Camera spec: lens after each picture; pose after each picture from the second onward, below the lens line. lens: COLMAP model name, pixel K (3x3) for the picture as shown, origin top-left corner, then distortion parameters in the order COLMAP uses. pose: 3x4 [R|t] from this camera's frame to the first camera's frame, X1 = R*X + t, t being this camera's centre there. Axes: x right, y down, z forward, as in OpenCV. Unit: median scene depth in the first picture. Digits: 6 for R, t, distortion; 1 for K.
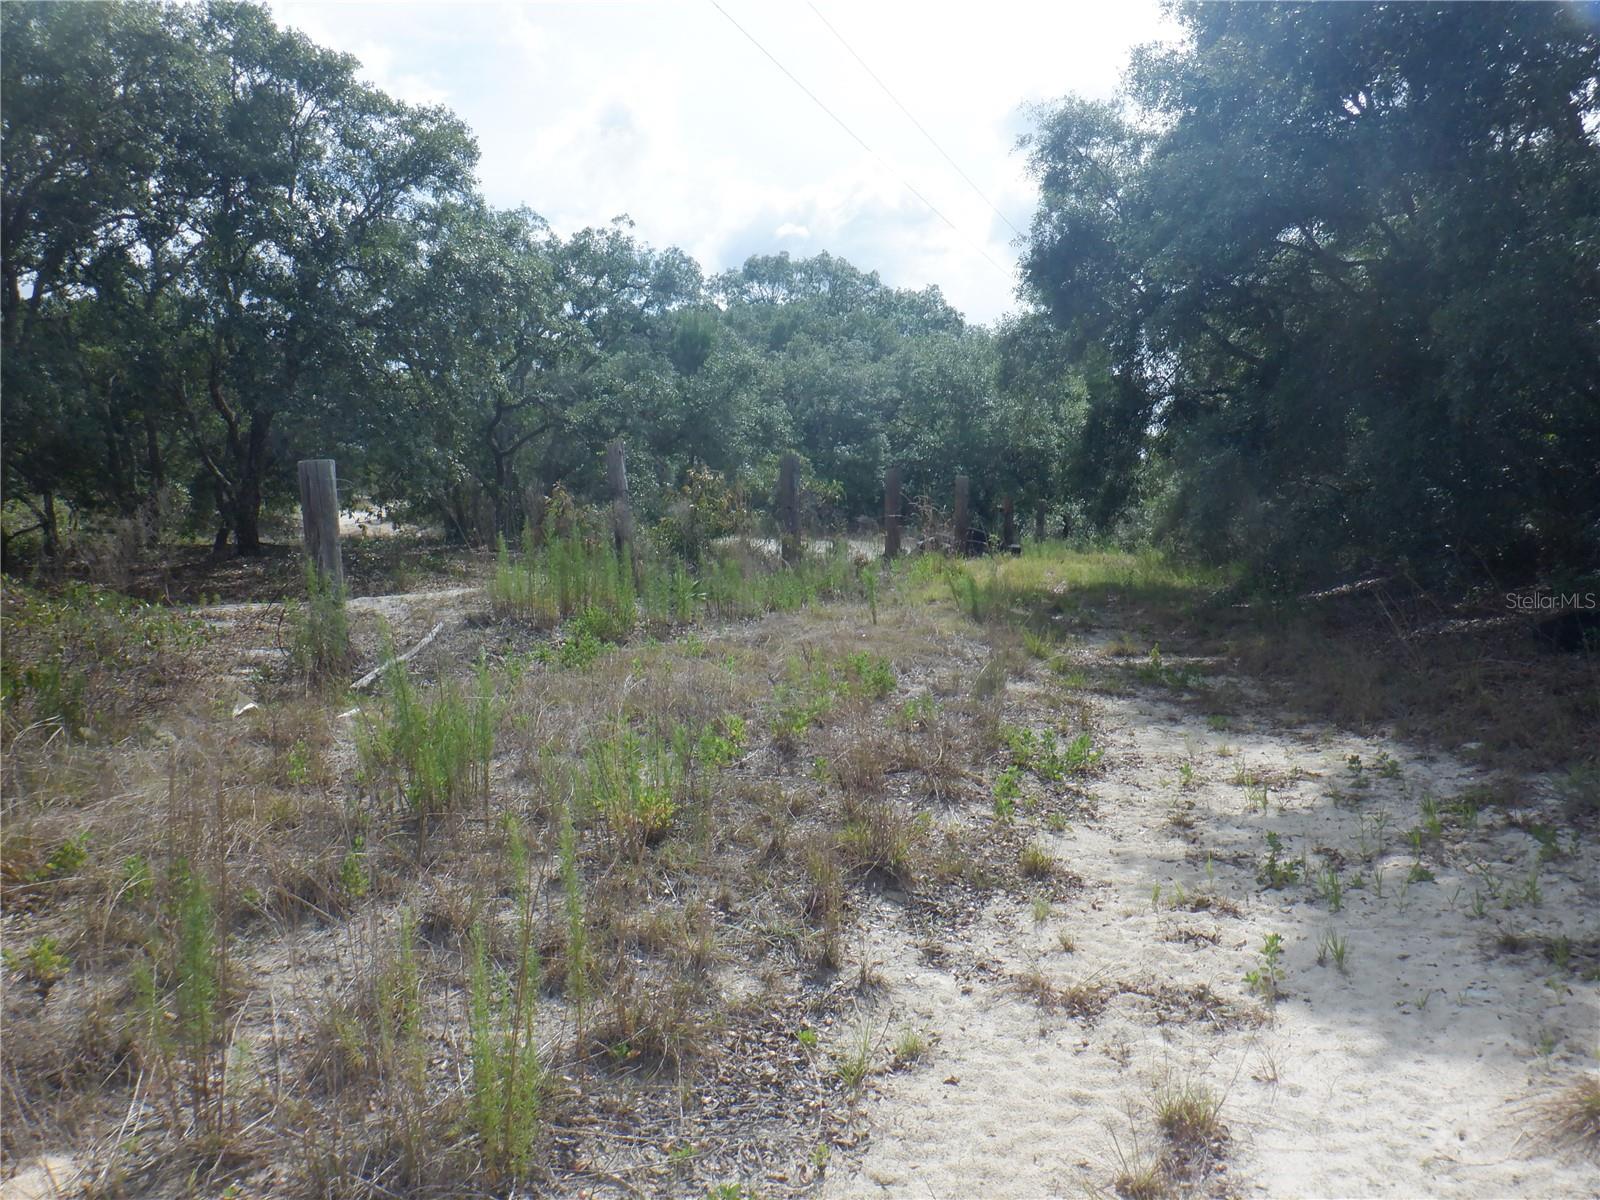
lens RADIAL K [[1362.9, 0, 803.7], [0, 1362.9, 599.2], [0, 0, 1]] dist [0.035115, -0.023278]
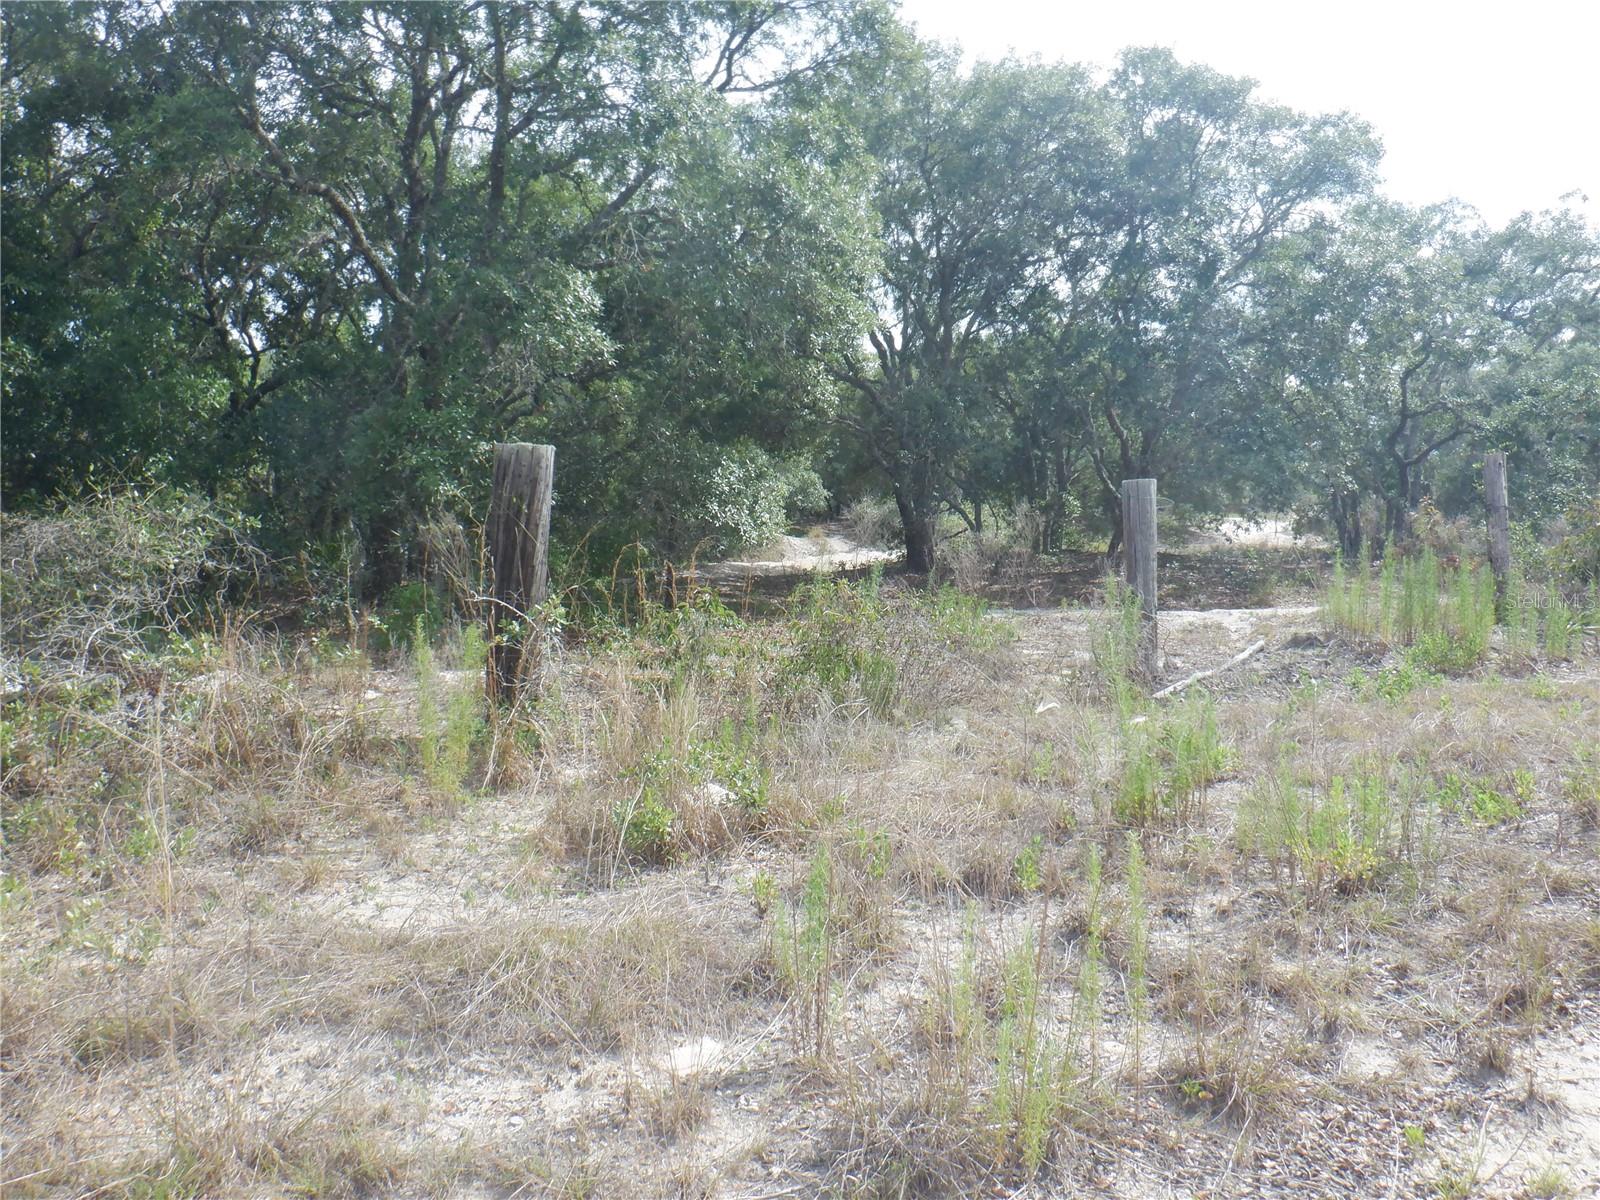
lens RADIAL K [[1362.9, 0, 795.8], [0, 1362.9, 578.8], [0, 0, 1]] dist [0.035115, -0.023278]
pose [[0.785106, 0.040871, -0.618011, 0.047927], [-0.053726, 0.998553, -0.002214, -0.004192], [0.617027, 0.034941, 0.786166, 0.005794]]
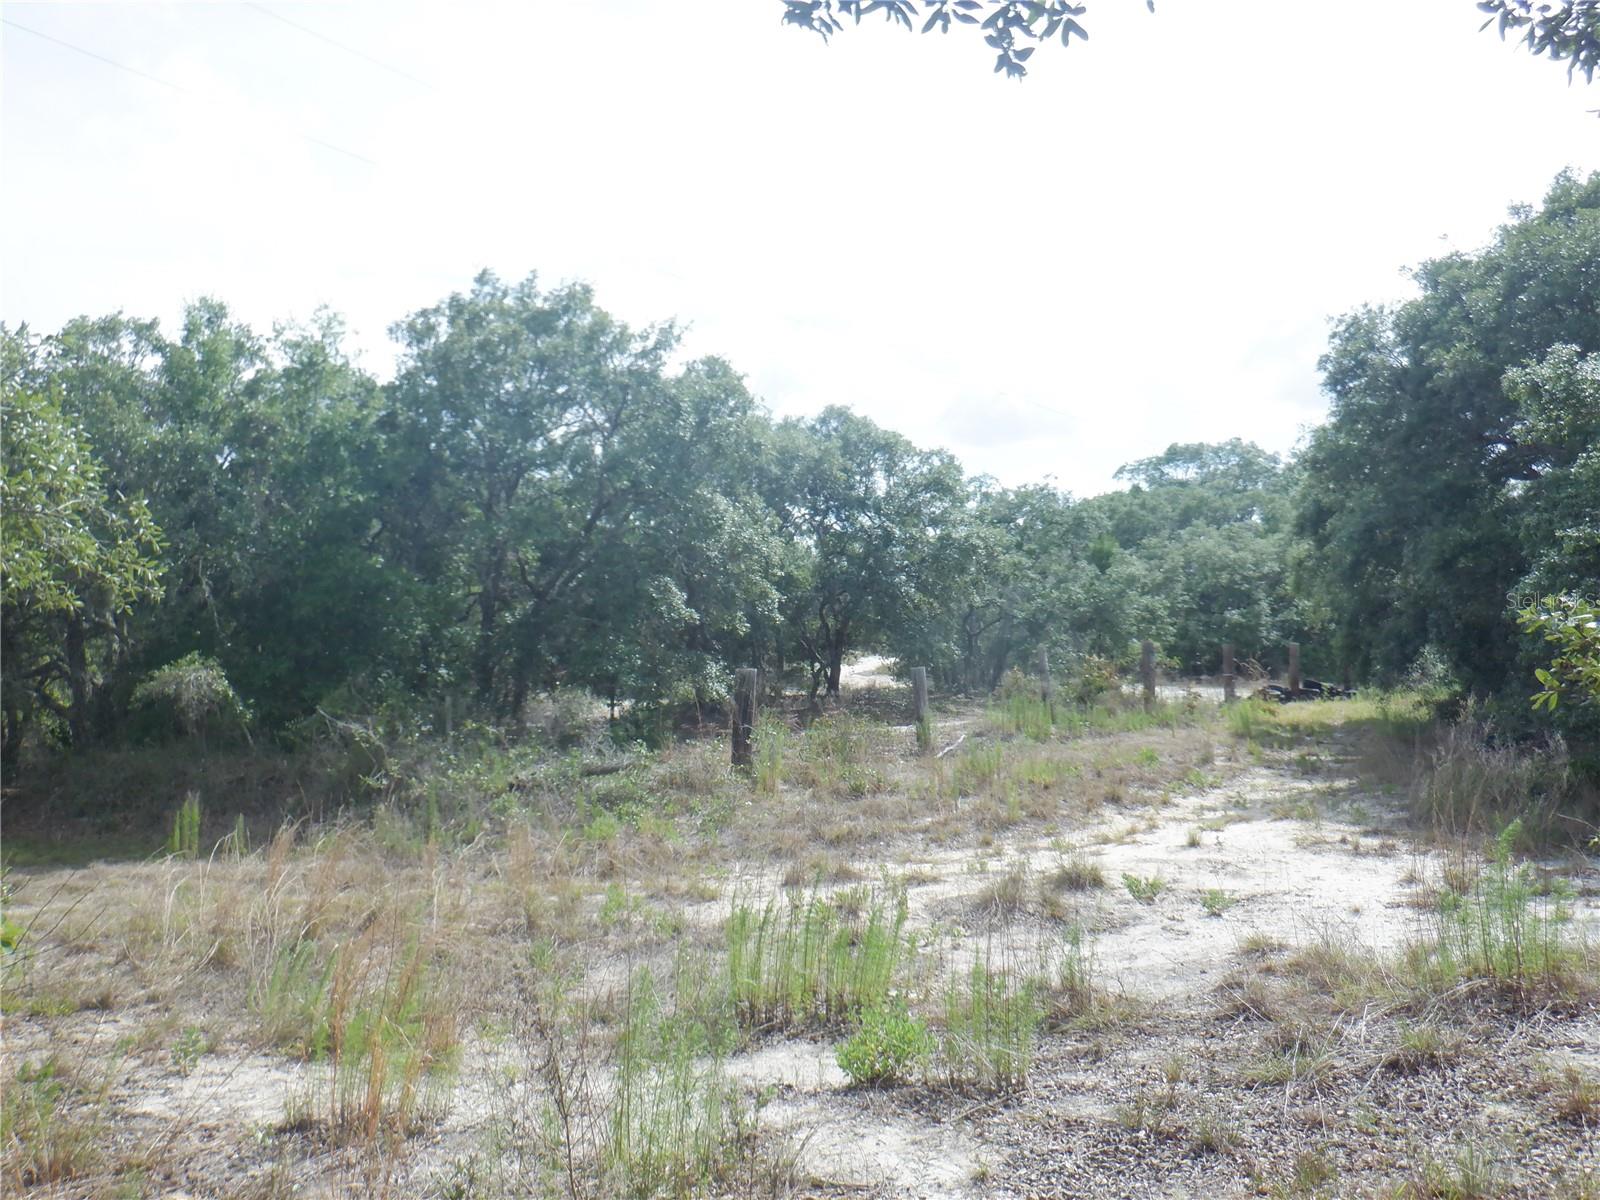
lens RADIAL K [[1362.9, 0, 804.6], [0, 1362.9, 602.4], [0, 0, 1]] dist [0.035115, -0.023278]
pose [[0.949028, -0.026066, -0.314111, 0.116046], [-0.005303, 0.995113, -0.098599, 0.014131], [0.315146, 0.095239, 0.944252, -0.721090]]
